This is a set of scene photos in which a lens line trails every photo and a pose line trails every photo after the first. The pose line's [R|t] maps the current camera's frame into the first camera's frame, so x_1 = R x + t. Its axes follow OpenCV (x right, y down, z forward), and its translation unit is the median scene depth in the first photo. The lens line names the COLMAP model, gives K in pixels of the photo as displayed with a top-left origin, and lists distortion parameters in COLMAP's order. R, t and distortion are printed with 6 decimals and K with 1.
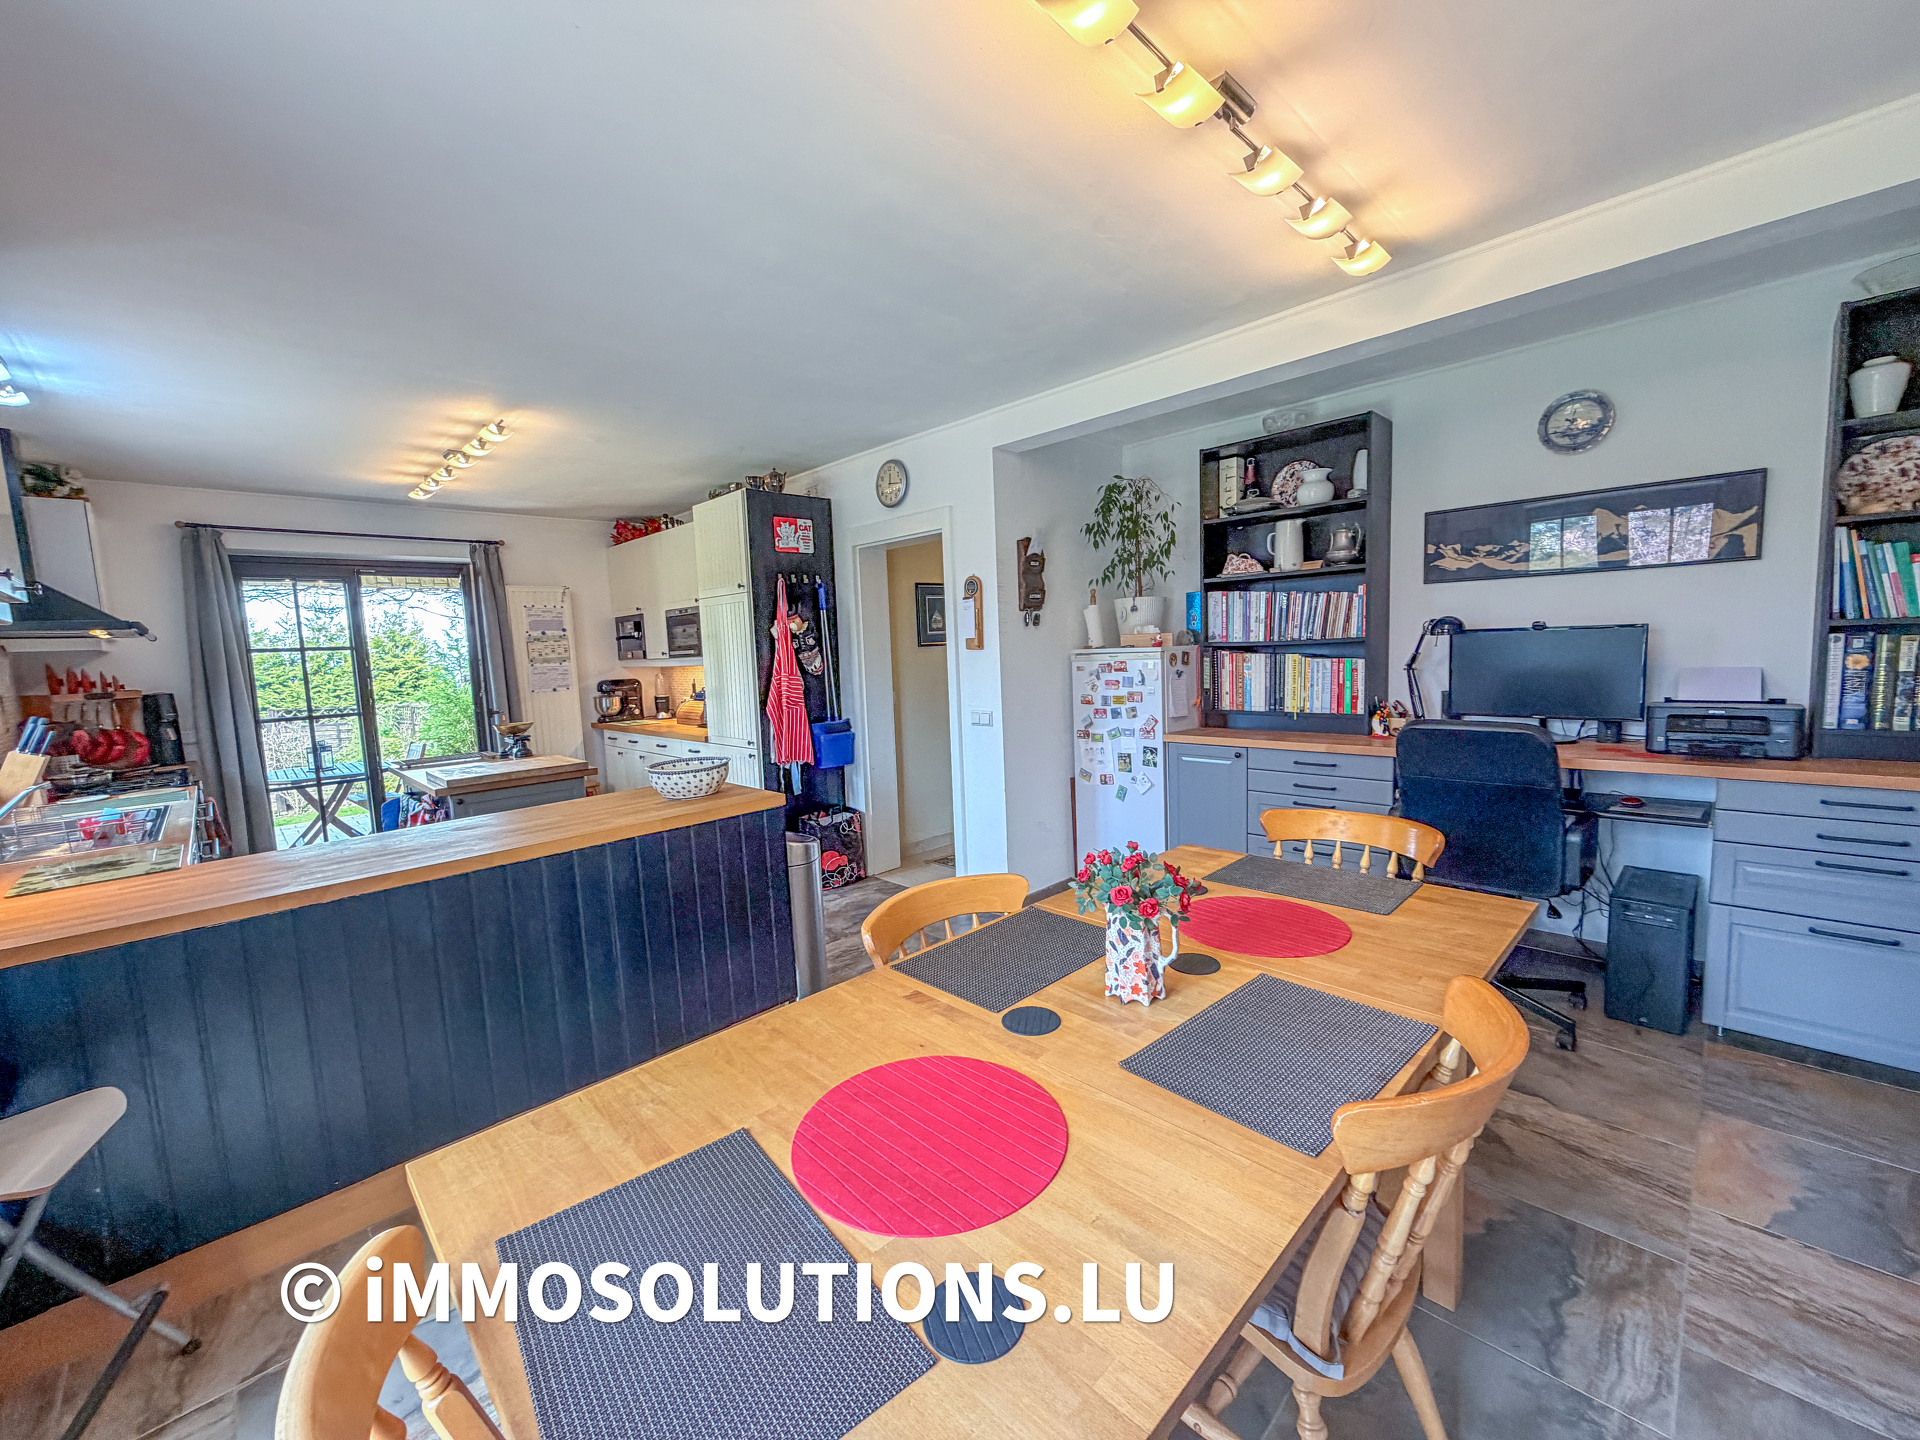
lens RADIAL K [[762.7, 0, 955.9], [0, 762.7, 717.6], [0, 0, 1]] dist [0.000494, 0.000025]
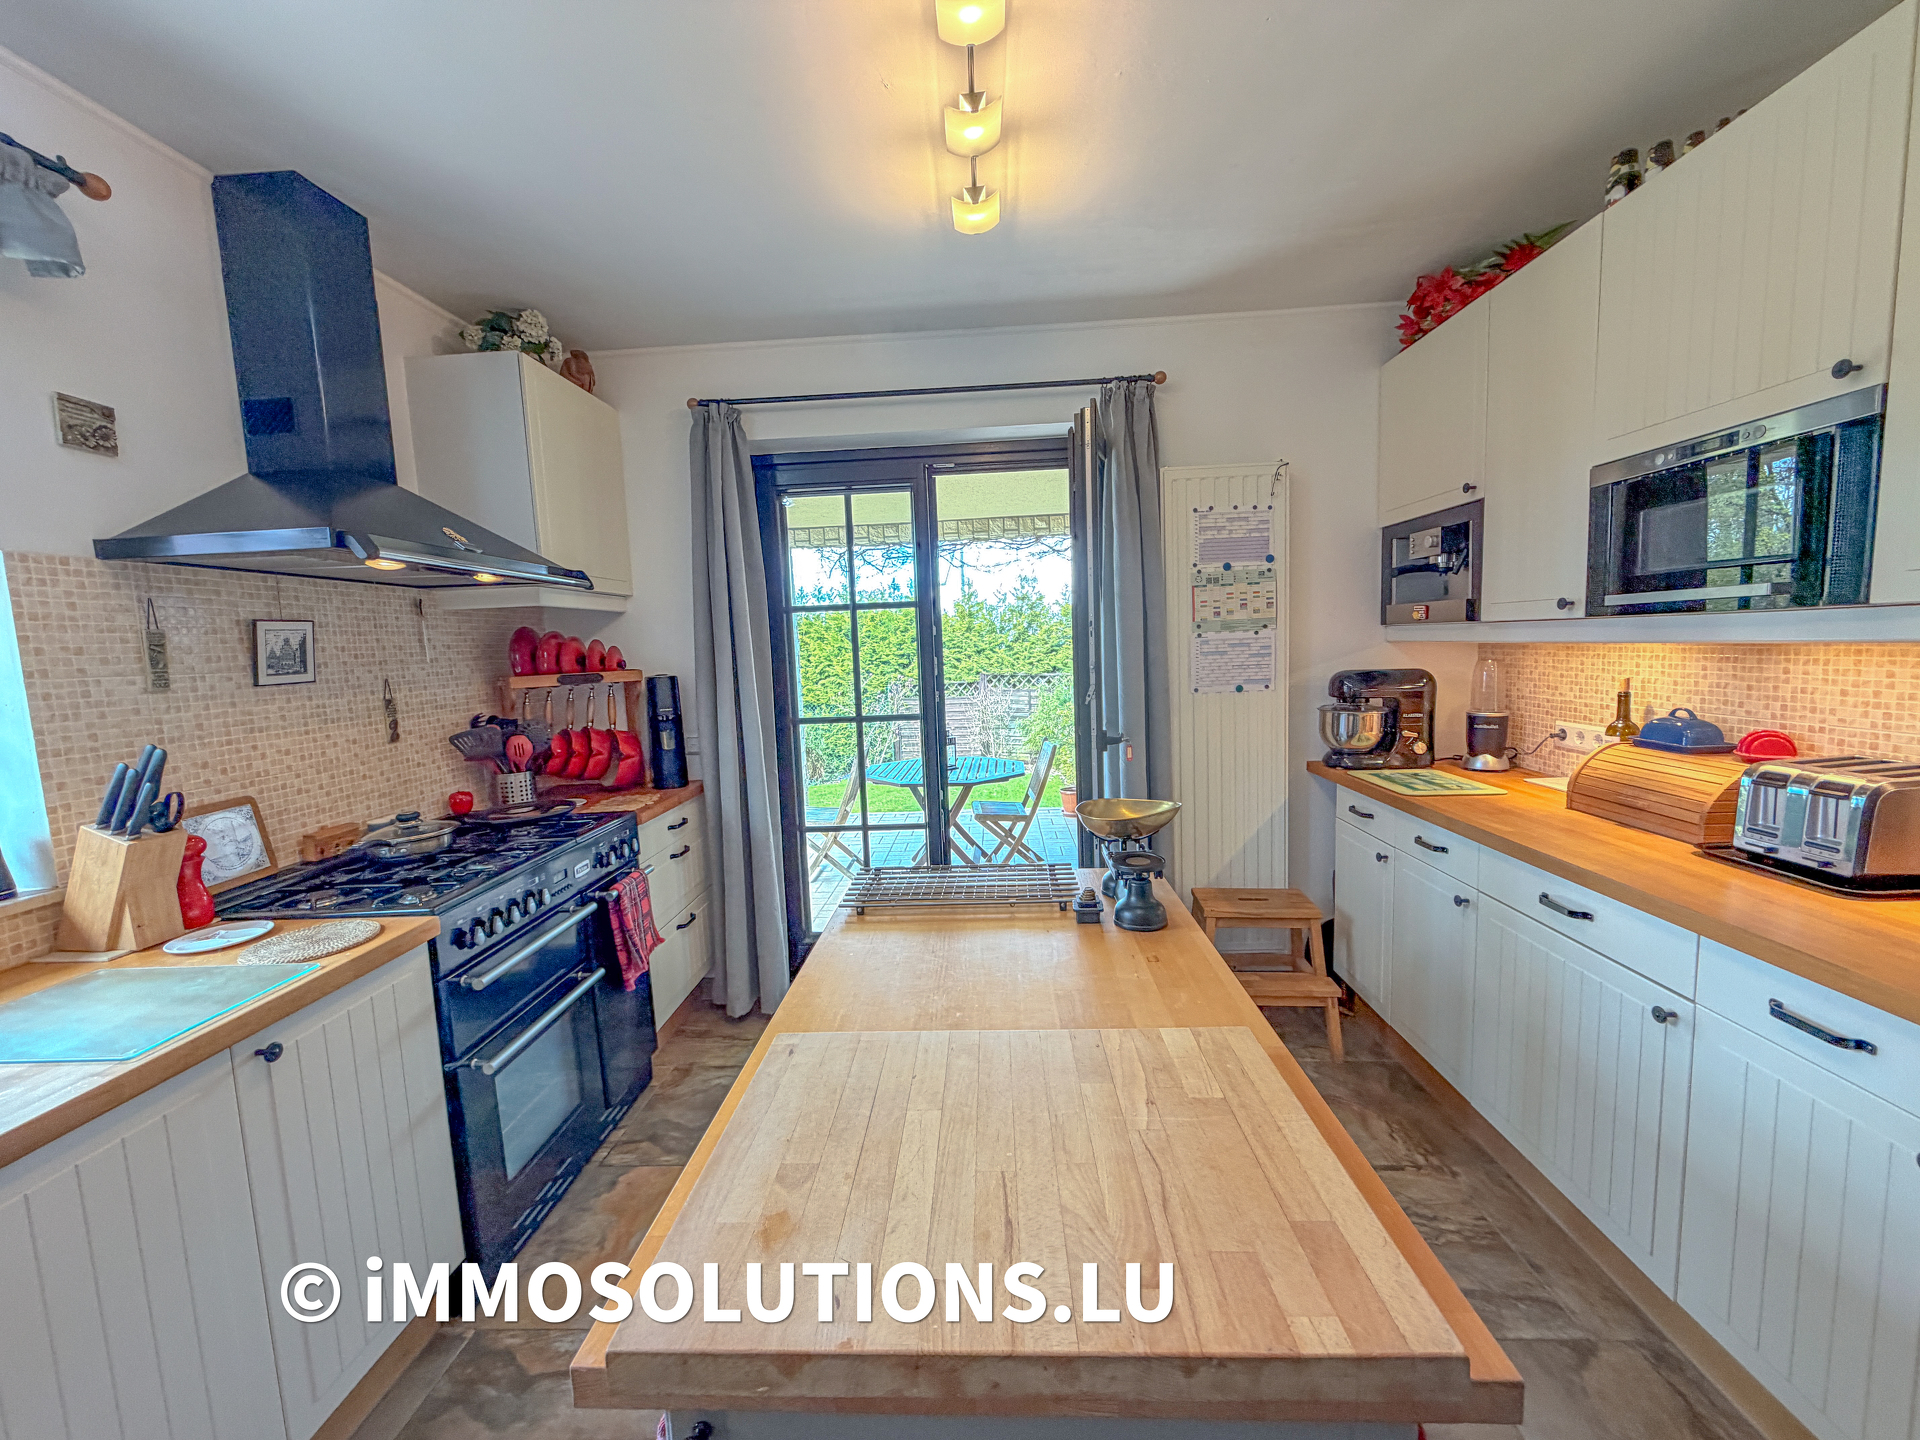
lens RADIAL K [[762.7, 0, 957.2], [0, 762.7, 717.4], [0, 0, 1]] dist [0.000494, 0.000025]
pose [[0.678607, 0.086414, -0.729400, -0.315569], [-0.057595, 0.996258, 0.064445, -0.041129], [0.732240, -0.001723, 0.681045, 0.581634]]
